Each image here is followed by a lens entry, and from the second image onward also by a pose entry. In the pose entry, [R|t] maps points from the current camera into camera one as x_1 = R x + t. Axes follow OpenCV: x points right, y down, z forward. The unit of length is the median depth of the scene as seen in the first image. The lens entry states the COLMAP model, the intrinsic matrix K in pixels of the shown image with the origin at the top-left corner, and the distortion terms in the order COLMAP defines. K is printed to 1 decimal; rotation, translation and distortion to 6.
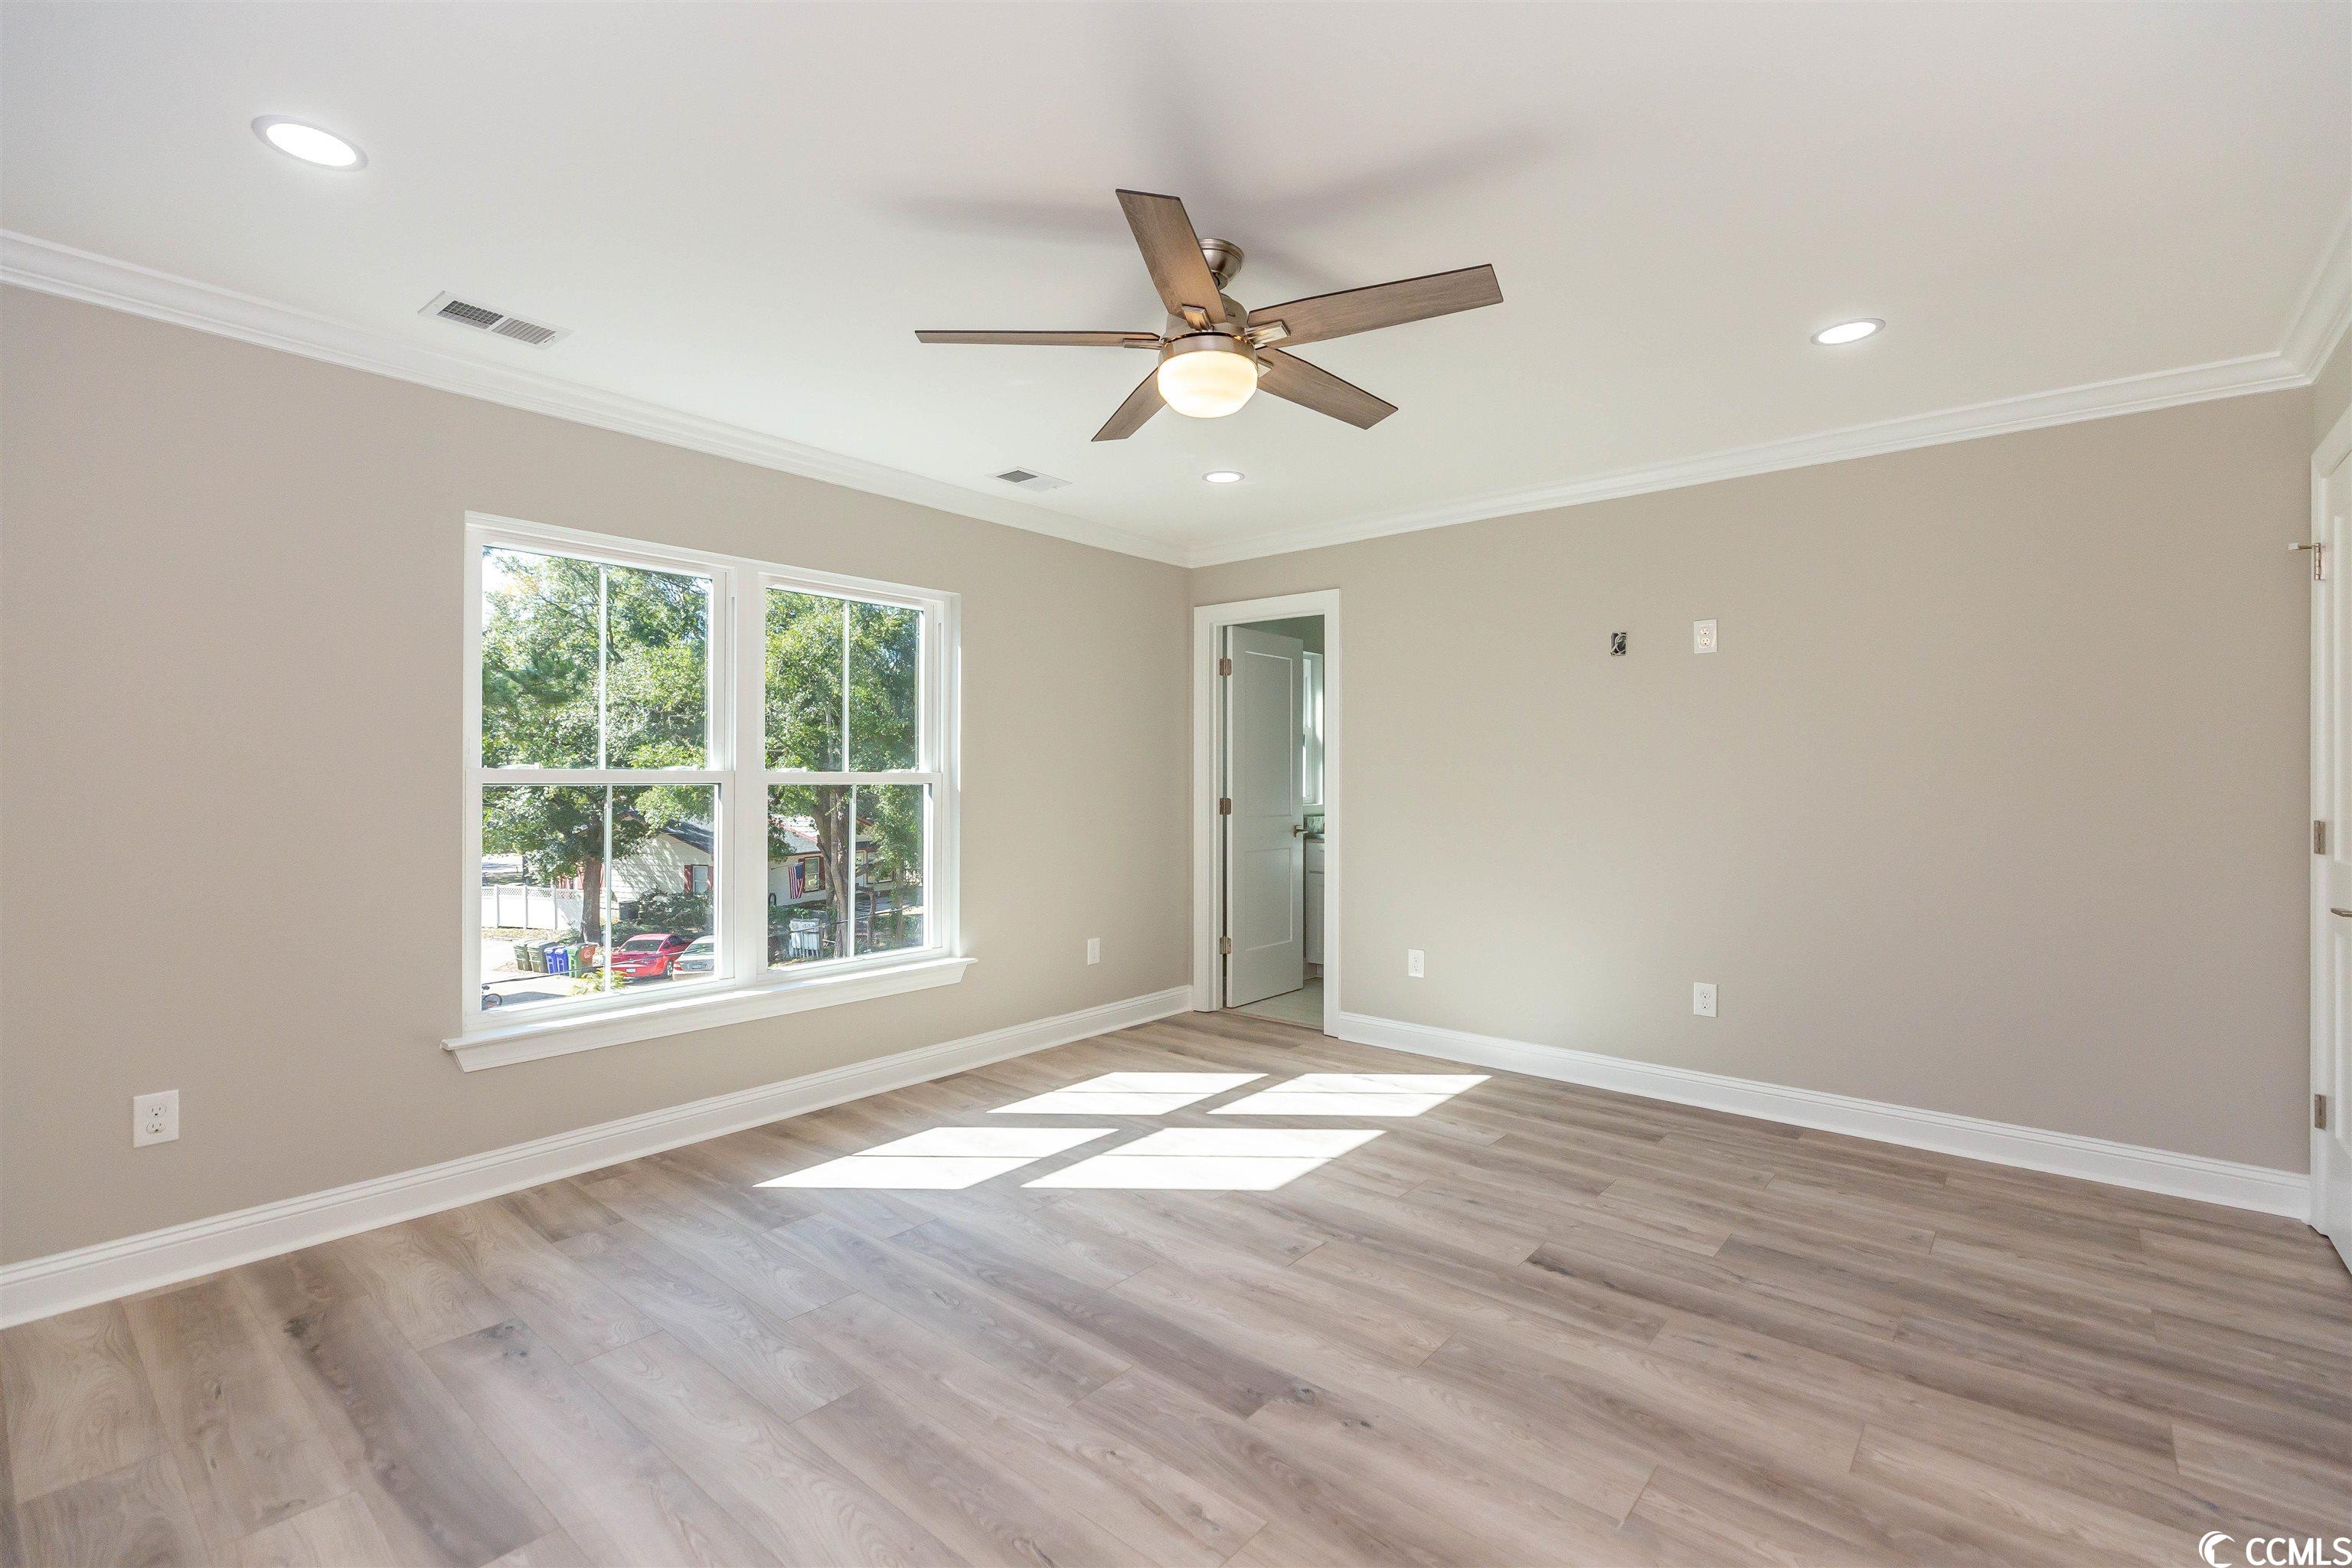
lens RADIAL K [[1060.0, 0, 1110.8], [0, 1060.0, 773.2], [0, 0, 1]] dist [0.009352, -0.000732]
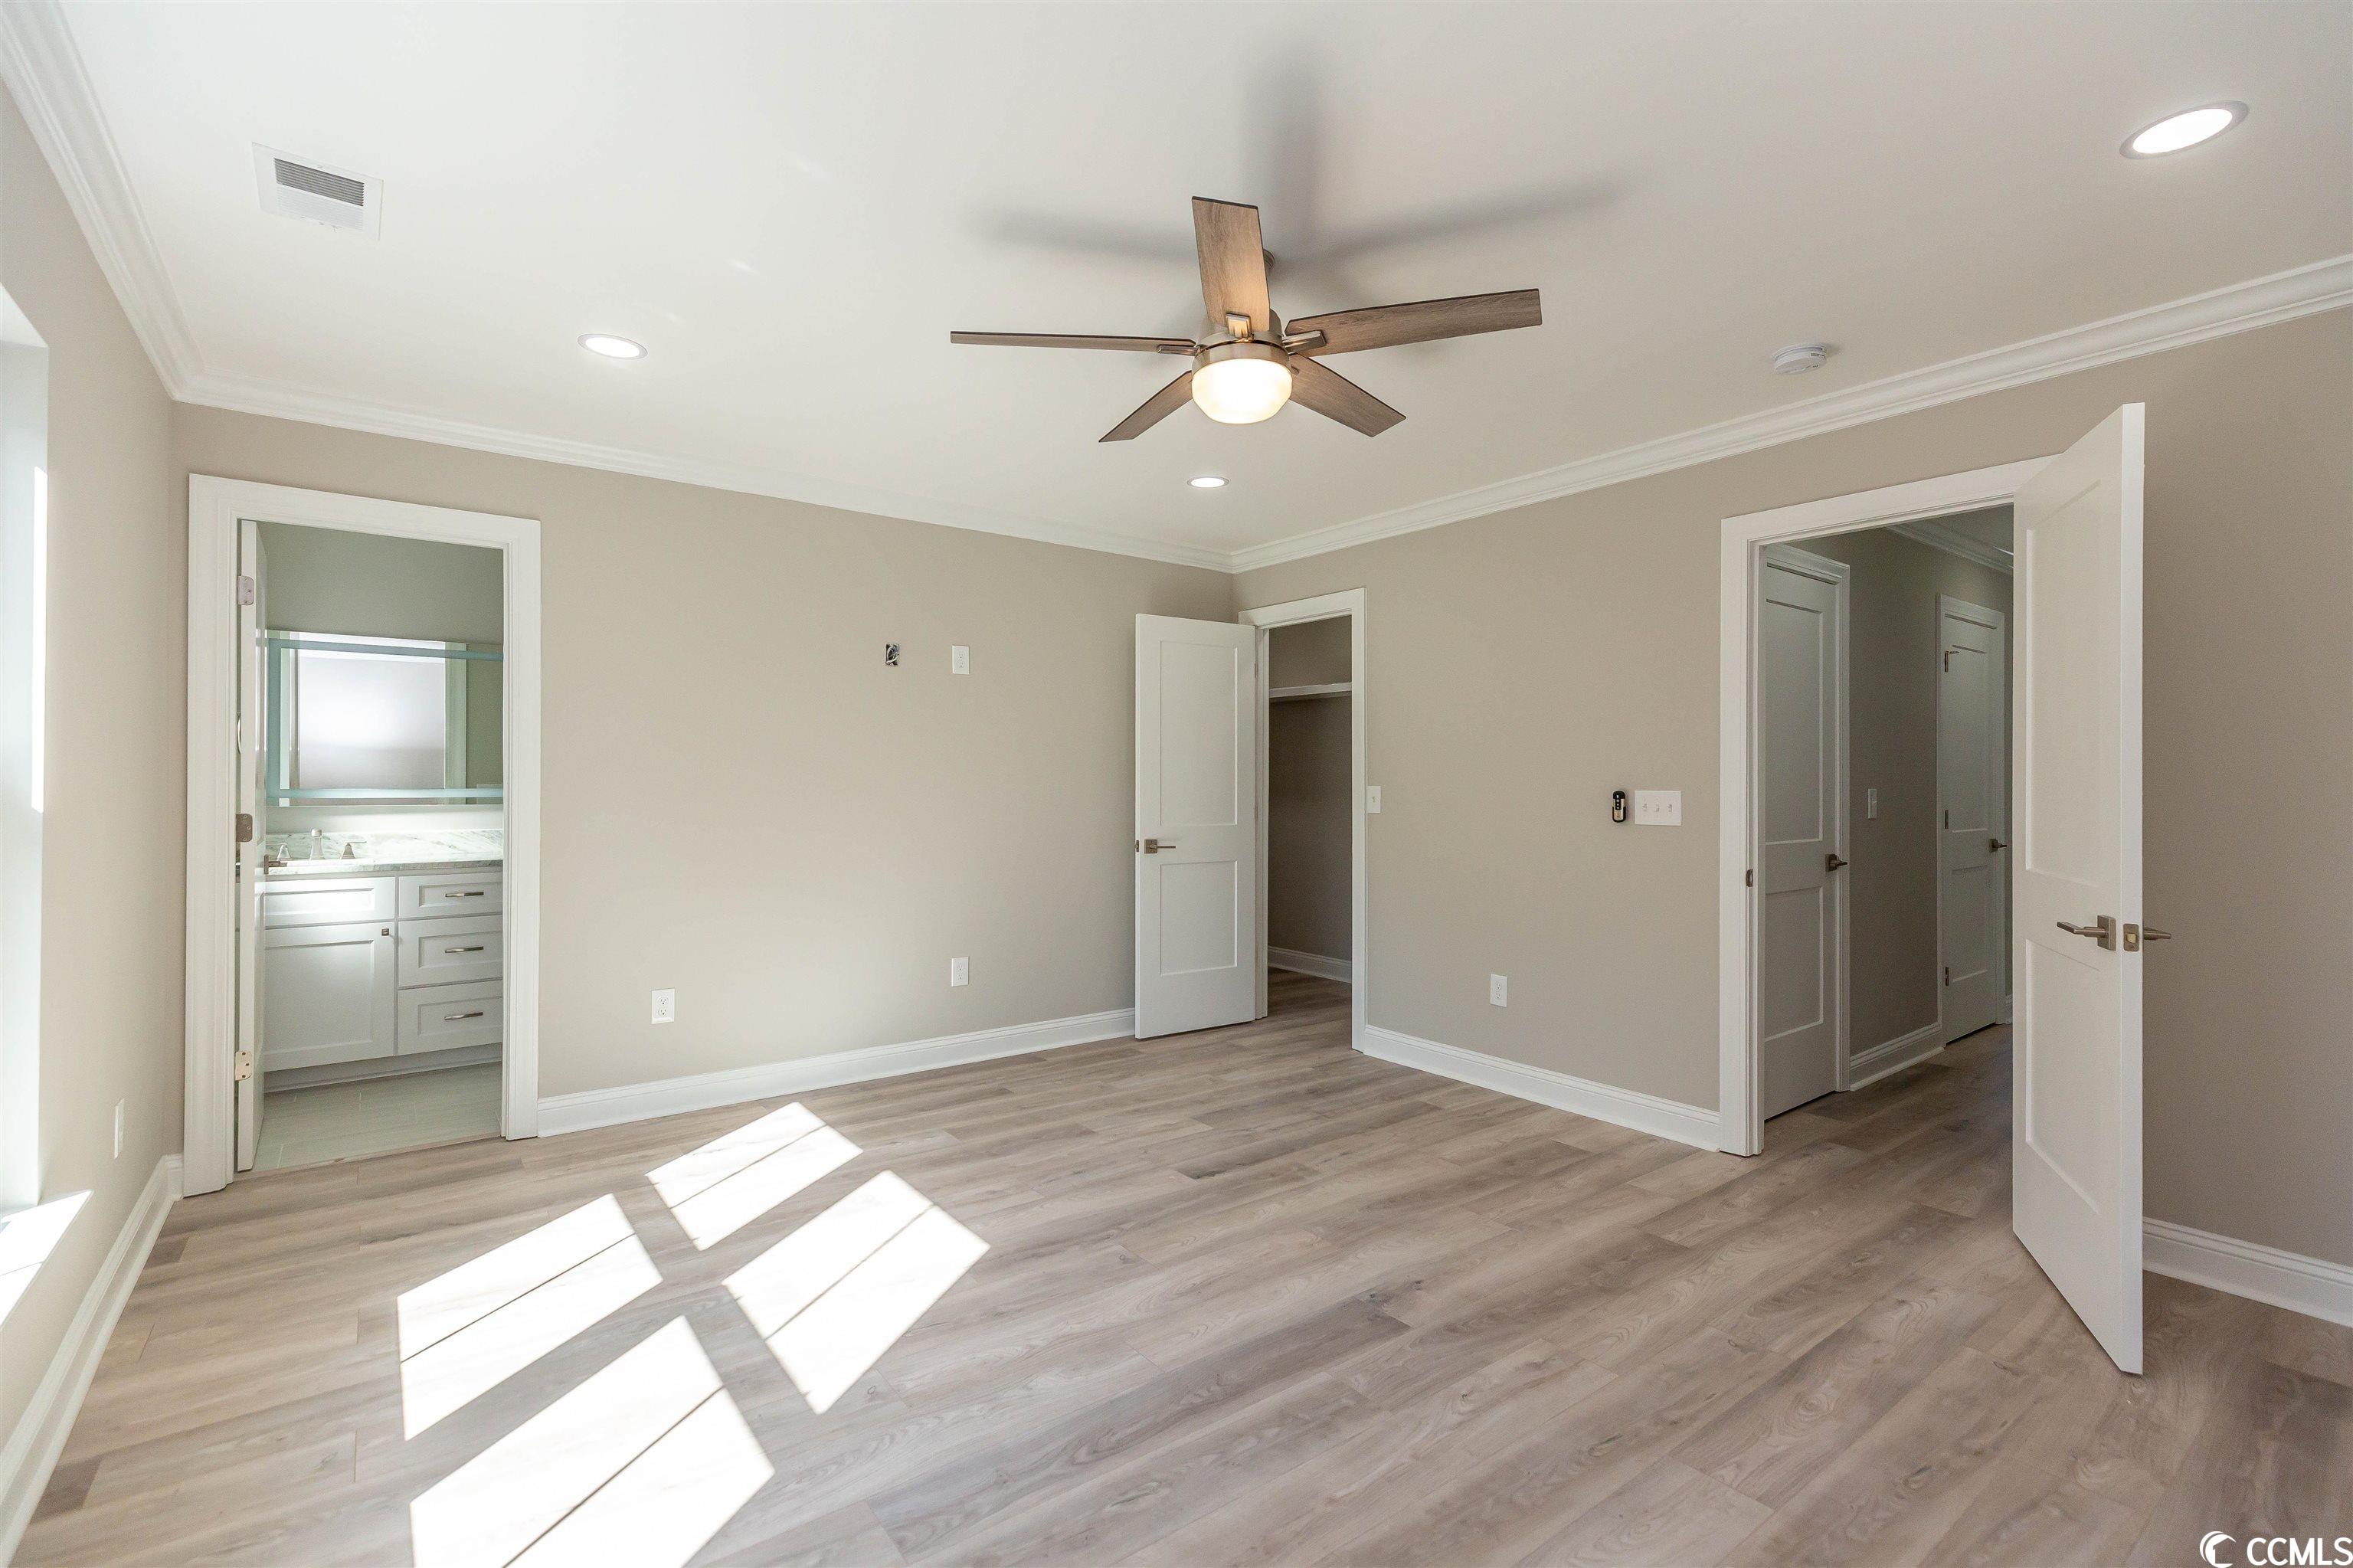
lens RADIAL K [[1060.5, 0, 1256.7], [0, 1060.5, 777.7], [0, 0, 1]] dist [0.009352, -0.000732]
pose [[0.160219, 0.001958, 0.987079, -0.727432], [-0.007915, 0.999968, -0.000699, -0.001033], [-0.987050, -0.007701, 0.160230, 0.671894]]
